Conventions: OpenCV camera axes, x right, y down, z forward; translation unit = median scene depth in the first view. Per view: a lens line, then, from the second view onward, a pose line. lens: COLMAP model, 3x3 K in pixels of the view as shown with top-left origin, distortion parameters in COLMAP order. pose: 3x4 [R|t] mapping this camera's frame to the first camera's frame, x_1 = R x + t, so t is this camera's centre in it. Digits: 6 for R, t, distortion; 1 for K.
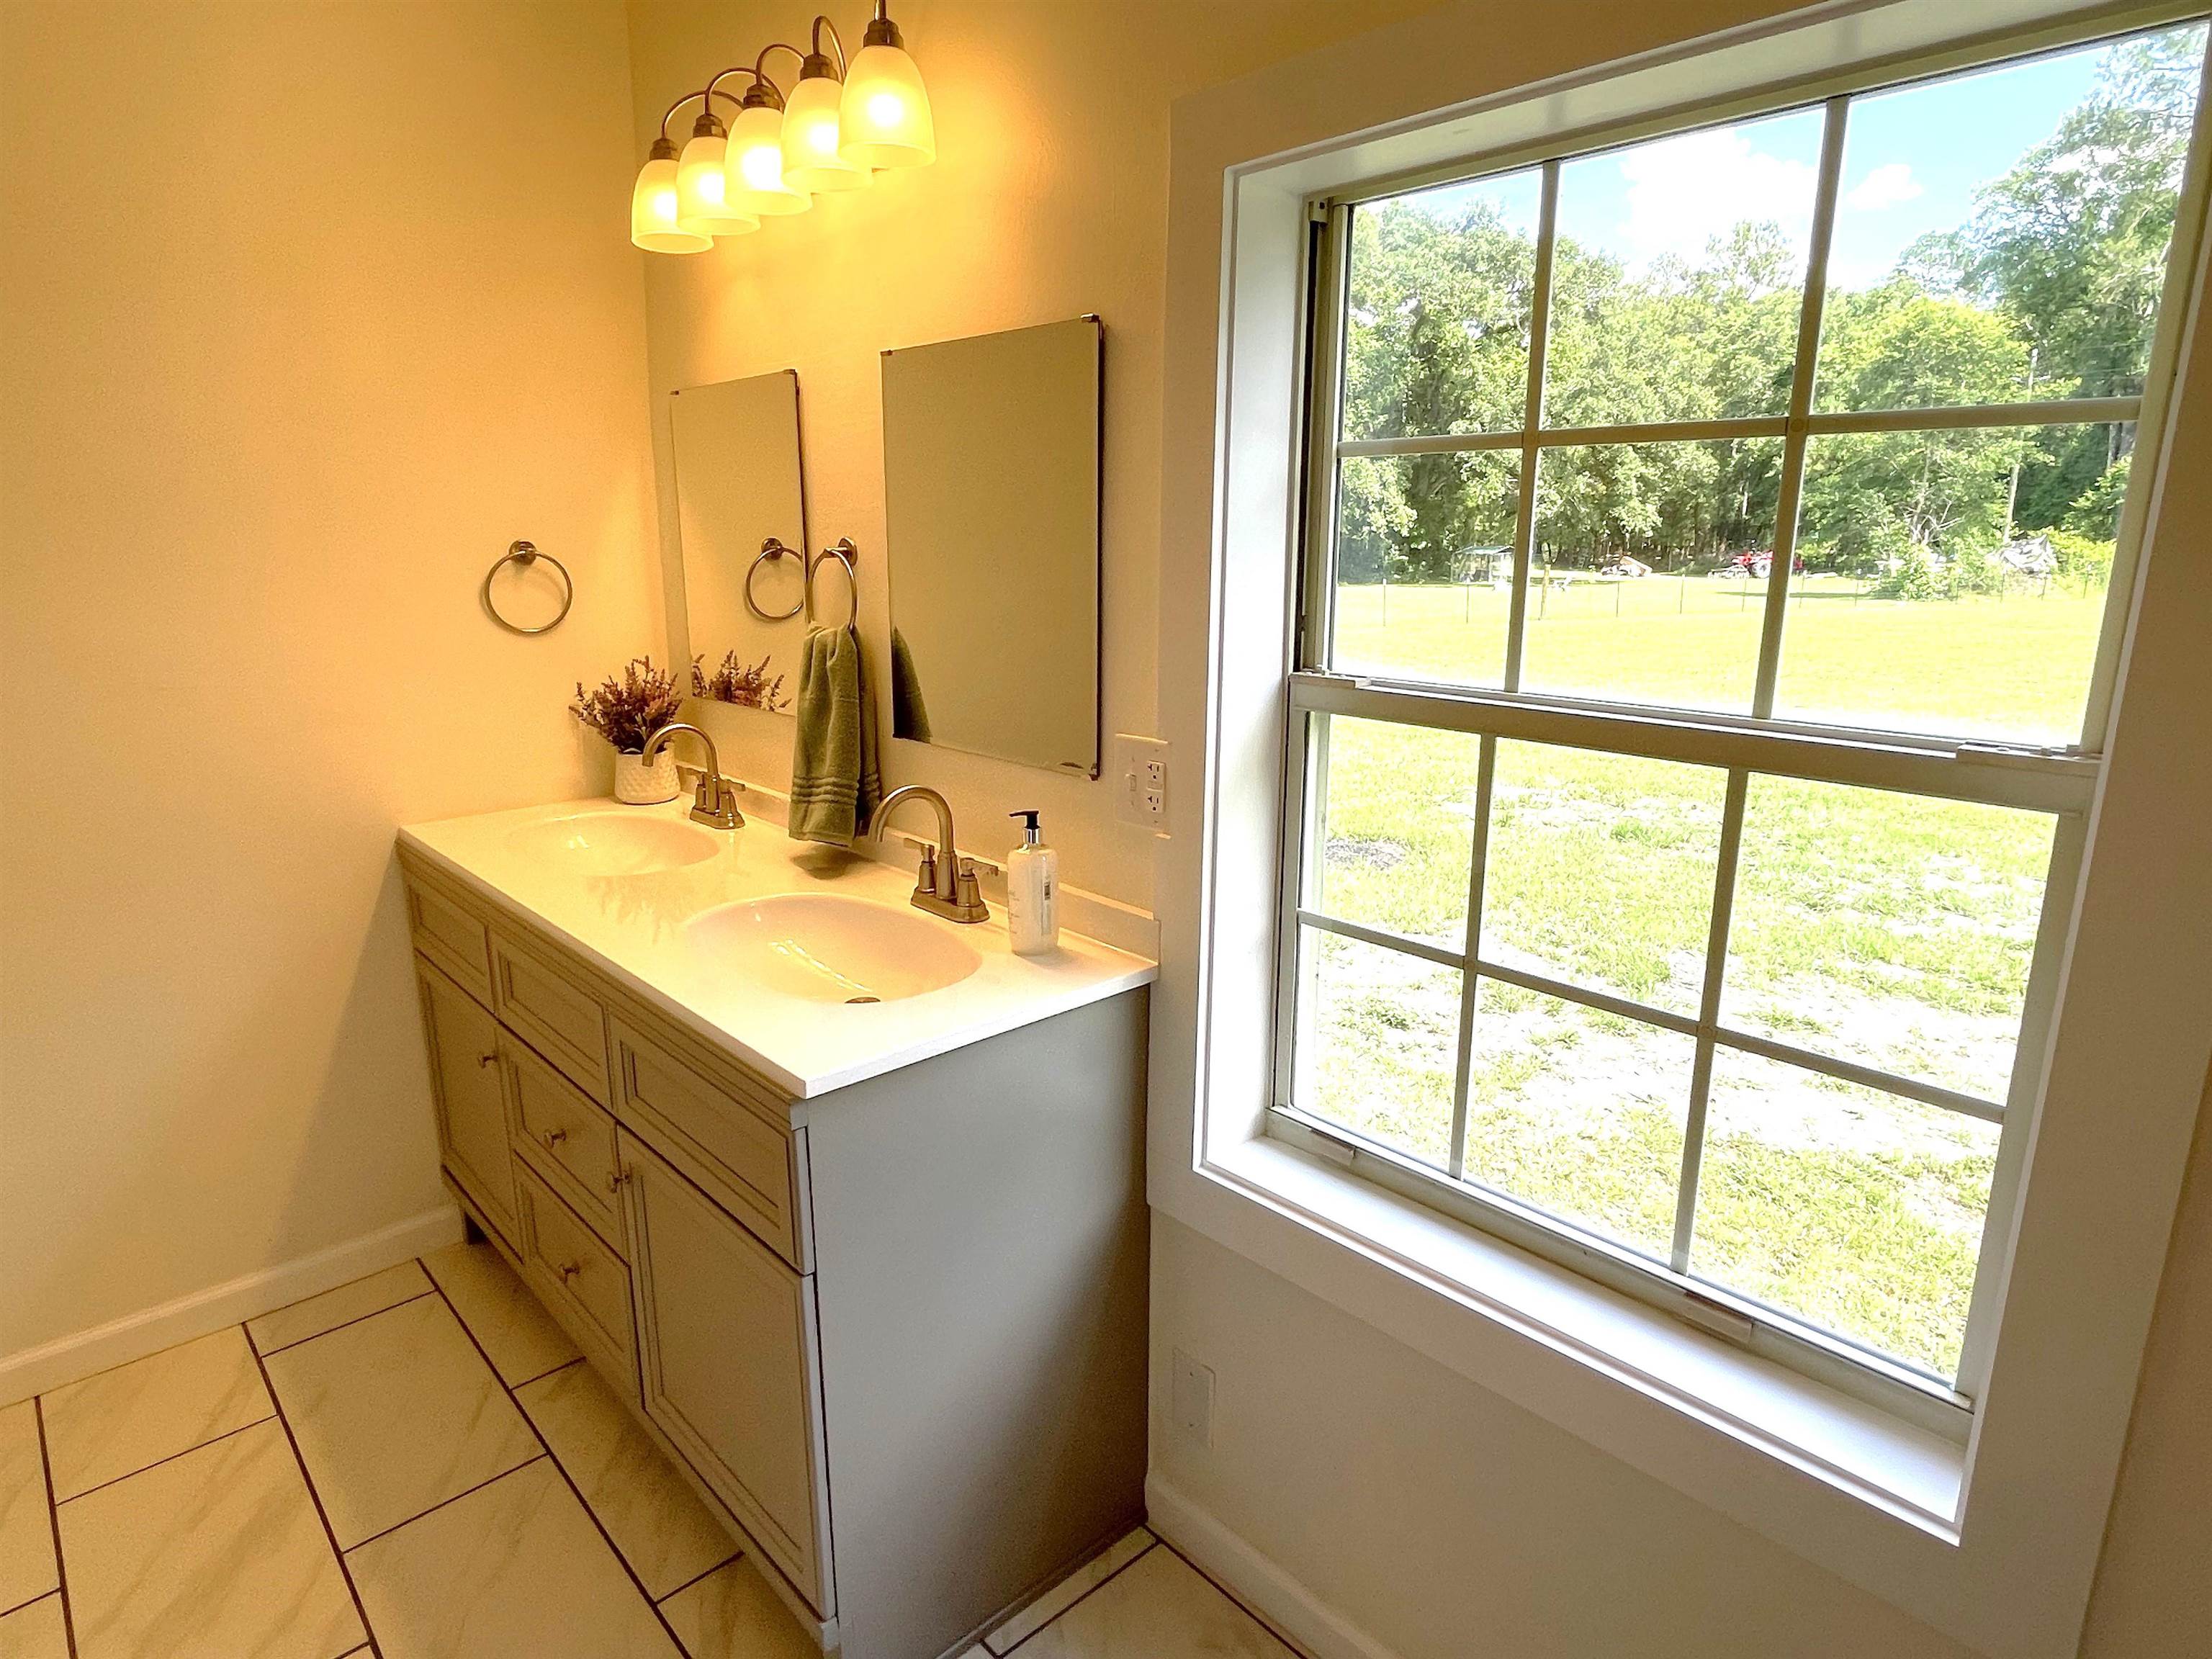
lens RADIAL K [[1272.6, 0, 1106.0], [0, 1272.6, 829.5], [0, 0, 1]] dist [0.038492, 0.000234]
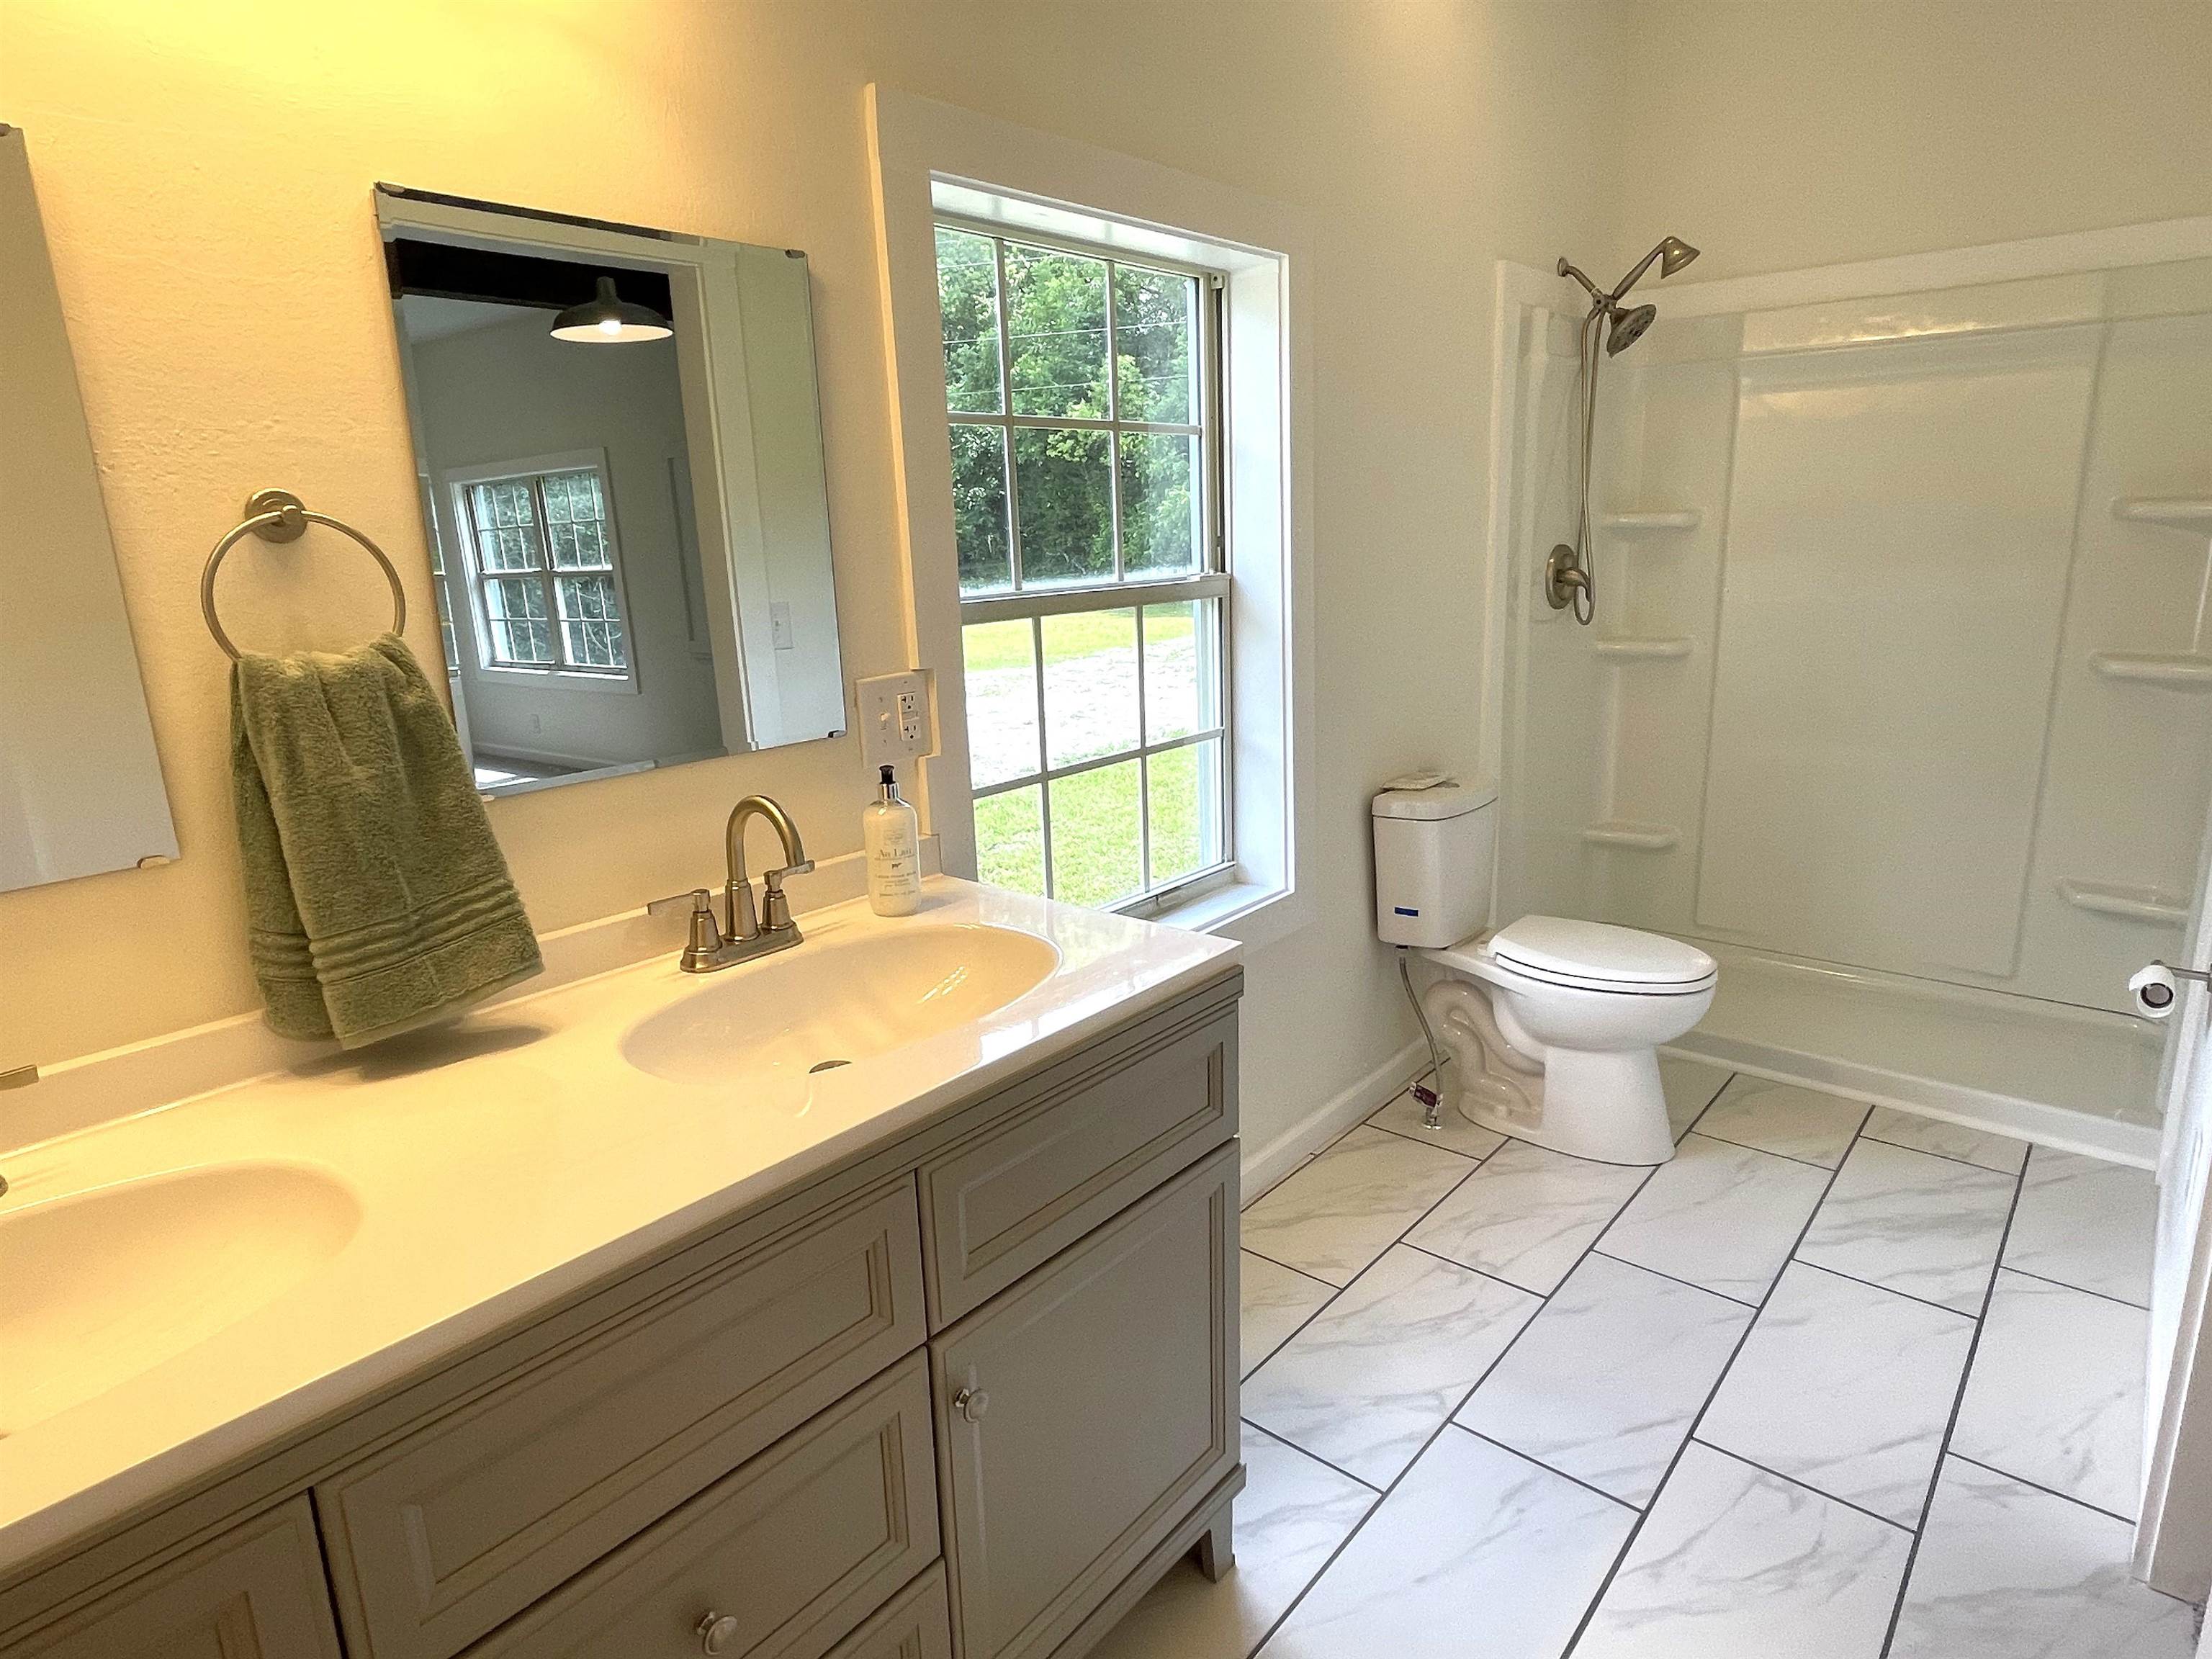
lens RADIAL K [[1272.6, 0, 1106.0], [0, 1272.6, 829.5], [0, 0, 1]] dist [0.038492, 0.000234]
pose [[-0.122593, -0.242118, 0.962471, -0.961979], [0.260989, 0.927788, 0.266636, -0.173167], [-0.957526, 0.283882, -0.050550, 0.842230]]
